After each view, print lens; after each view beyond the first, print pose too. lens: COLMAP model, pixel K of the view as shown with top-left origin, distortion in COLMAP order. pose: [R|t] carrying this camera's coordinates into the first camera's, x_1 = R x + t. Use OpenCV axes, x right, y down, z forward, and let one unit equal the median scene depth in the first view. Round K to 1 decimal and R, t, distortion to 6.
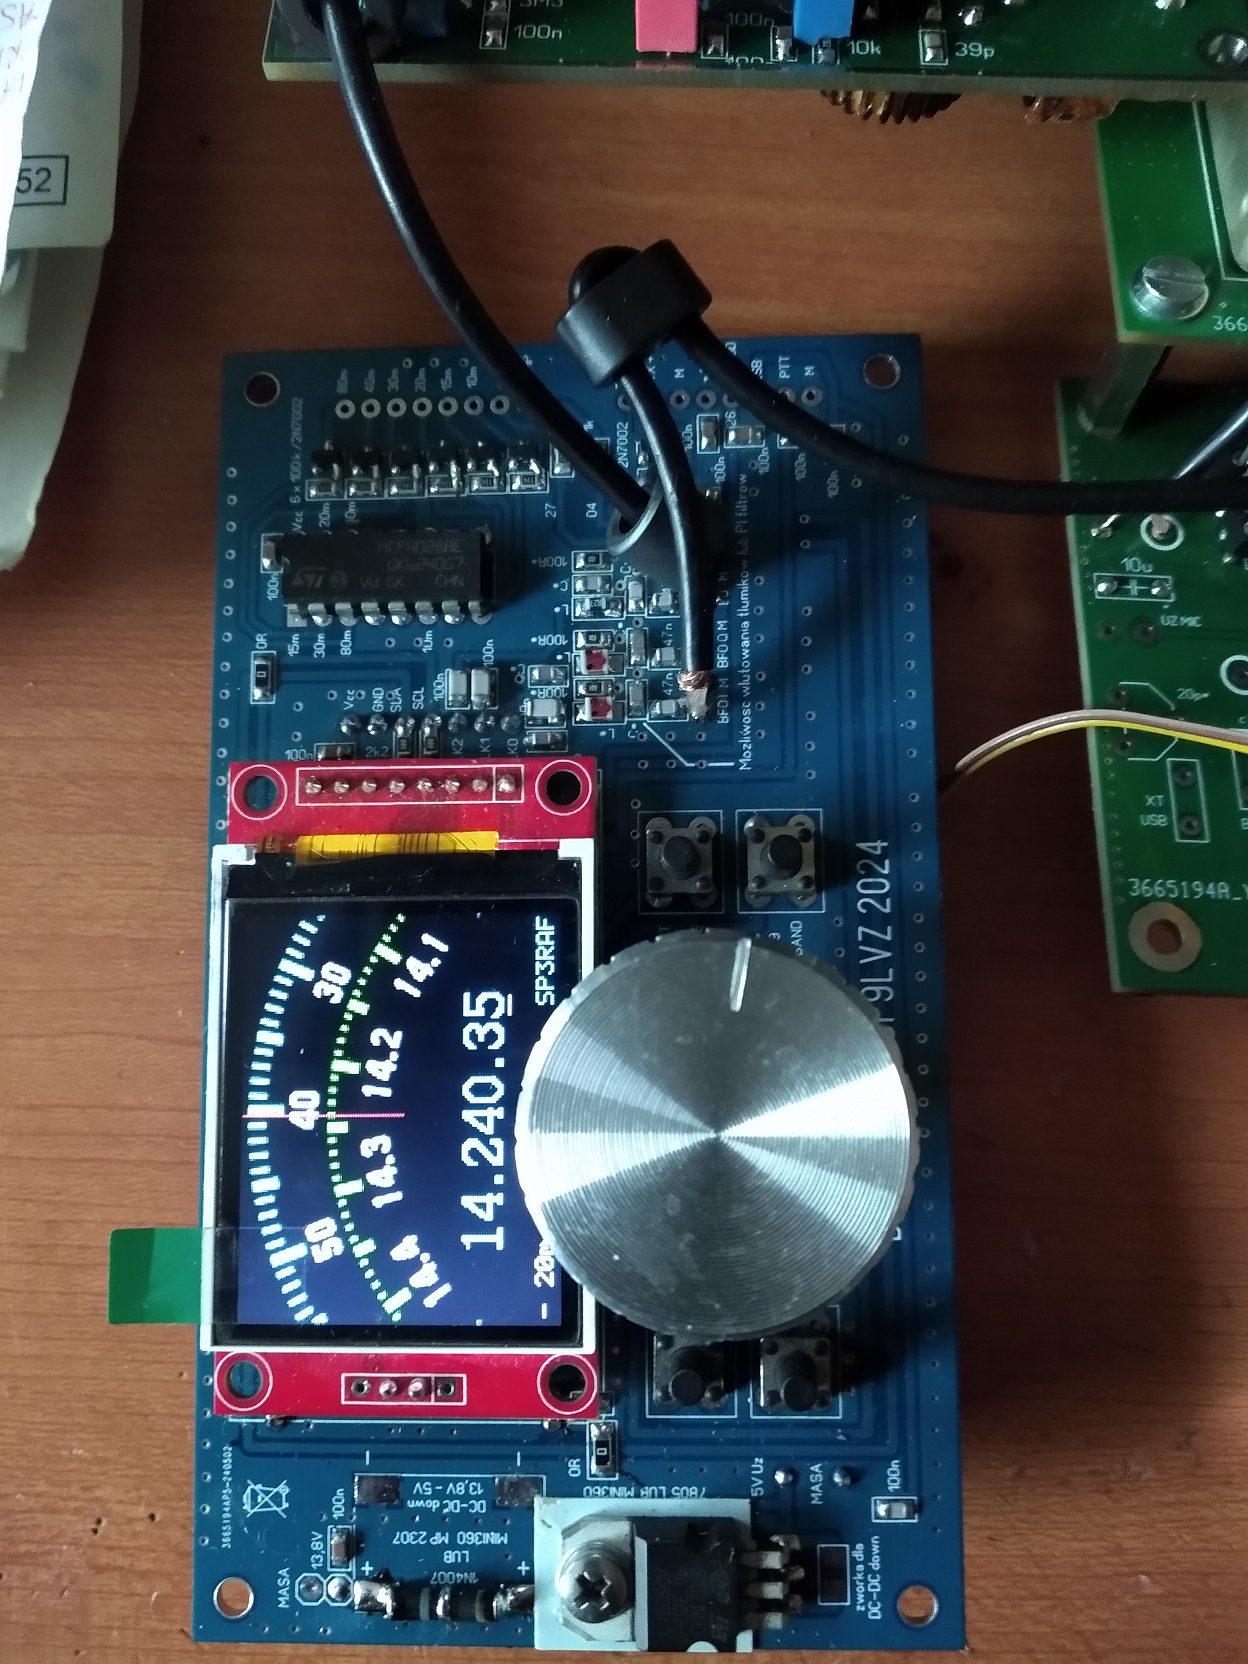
lens RADIAL K [[1364.8, 0, 618.6], [0, 1364.8, 840.7], [0, 0, 1]] dist [0.076850, -0.211767]
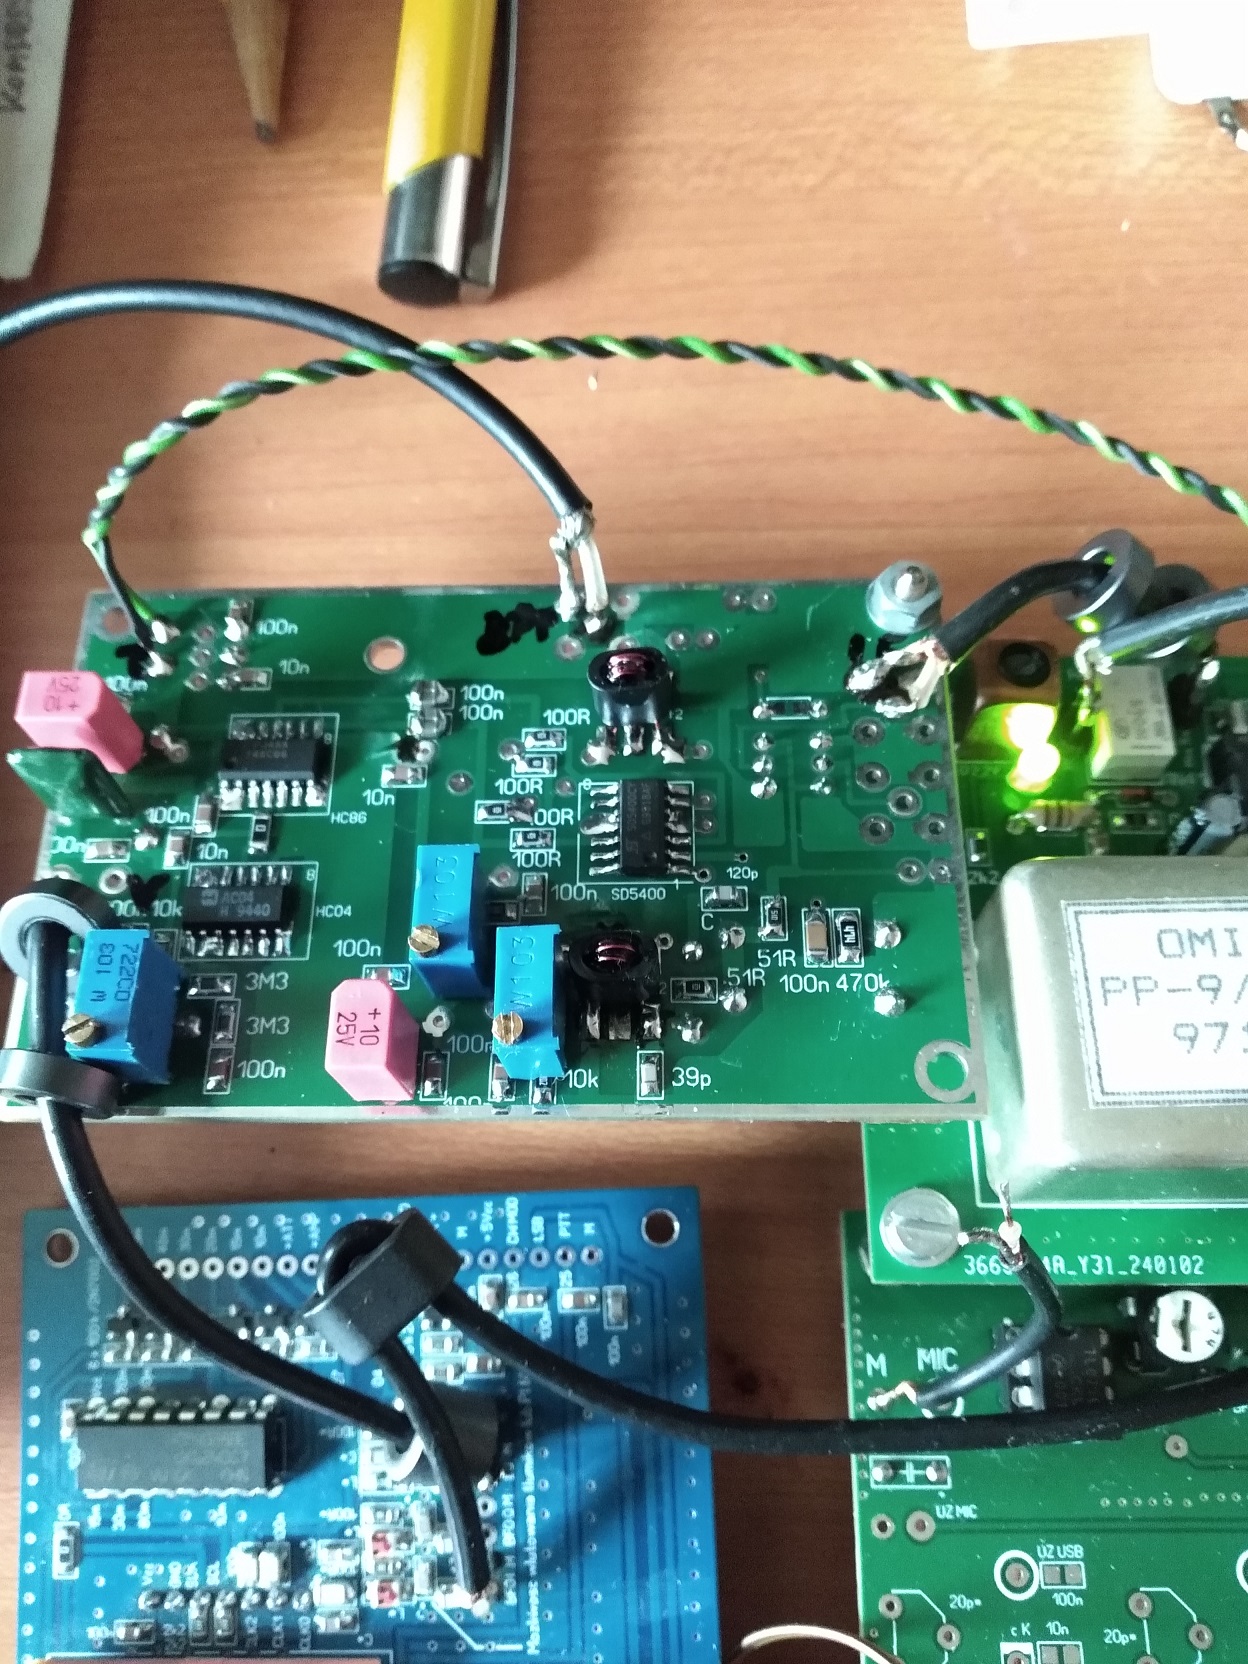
lens RADIAL K [[1369.4, 0, 605.2], [0, 1369.4, 831.1], [0, 0, 1]] dist [-0.040241, 0.001699]
pose [[0.998661, -0.038785, -0.034233, 0.200509], [0.037649, 0.998739, -0.033213, -0.612450], [0.035478, 0.031880, 0.998862, -0.007923]]
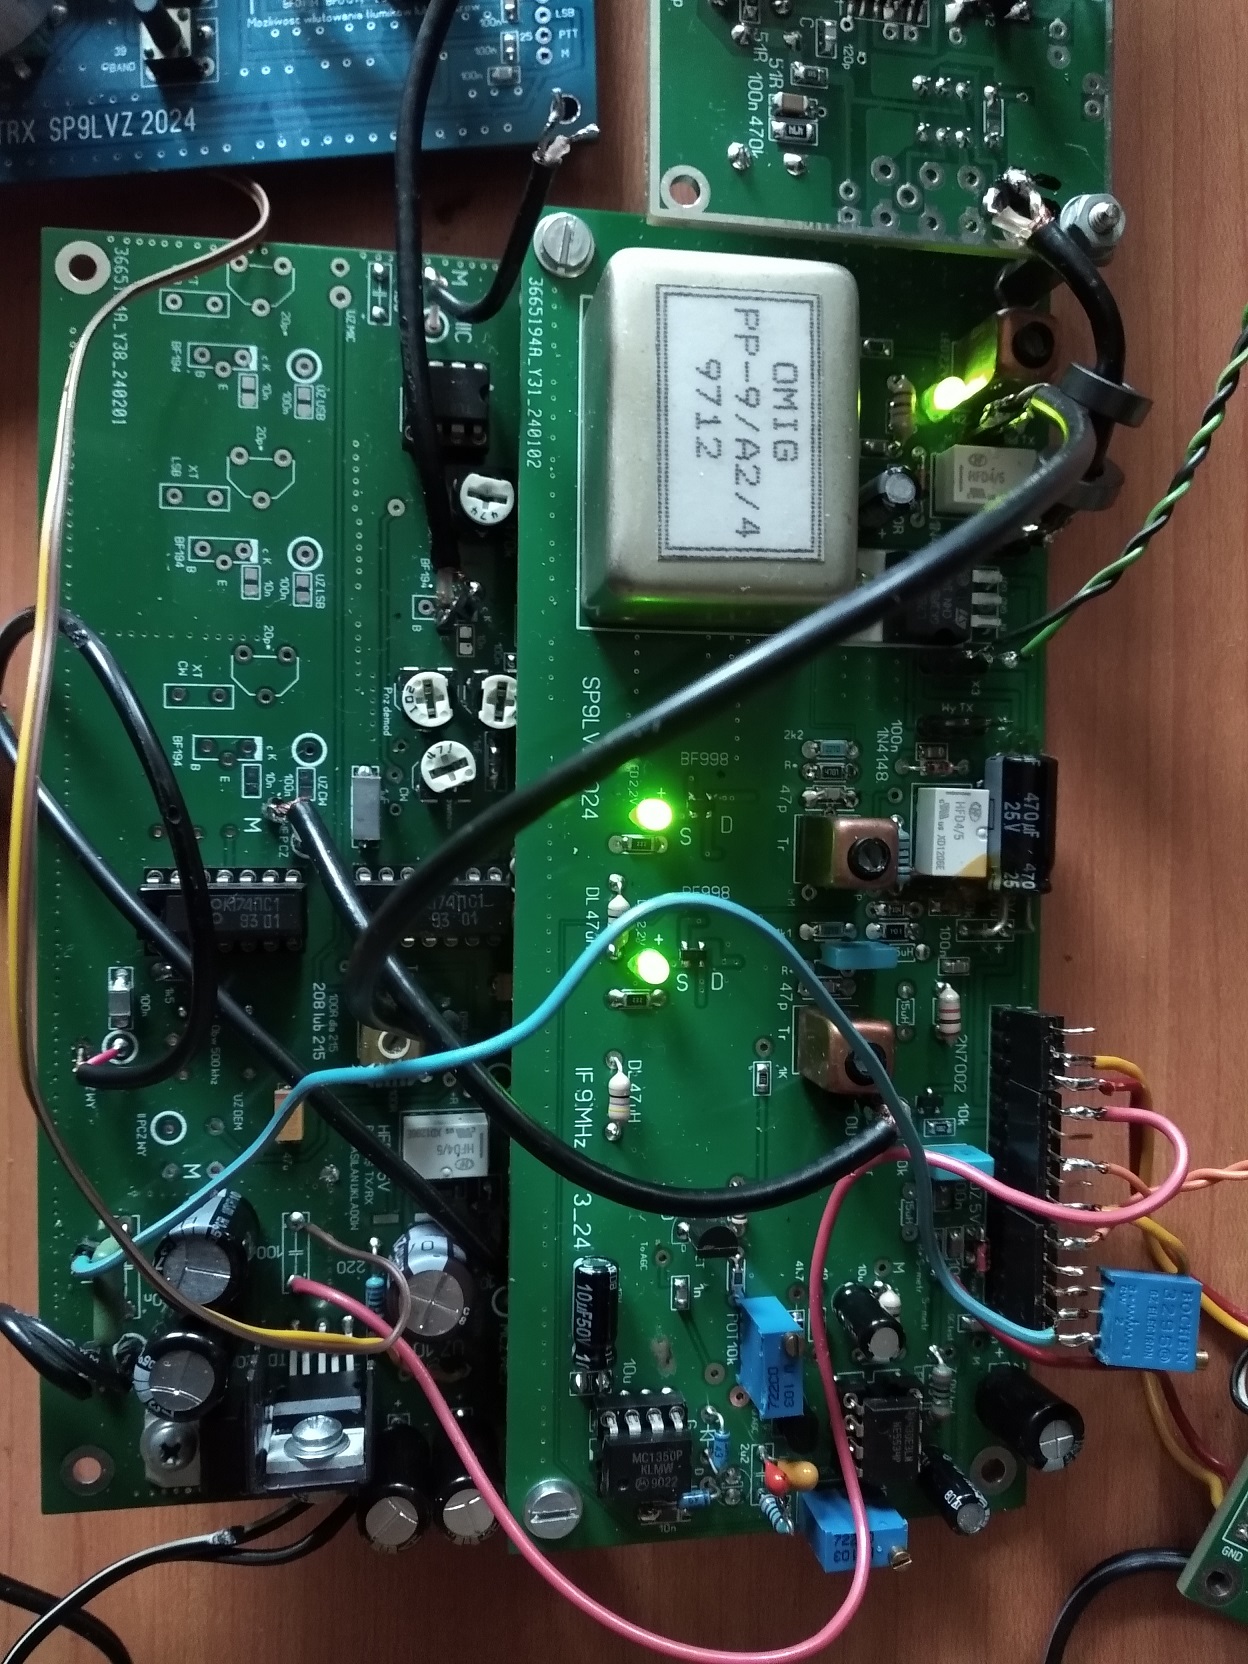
lens RADIAL K [[1266.1, 0, 675.1], [0, 1266.1, 830.5], [0, 0, 1]] dist [-0.079969, 0.061632]
pose [[0.030177, 0.999485, 0.010908, 0.852024], [-0.983302, 0.027725, 0.179858, -0.635716], [0.179463, -0.016153, 0.983632, -0.098711]]
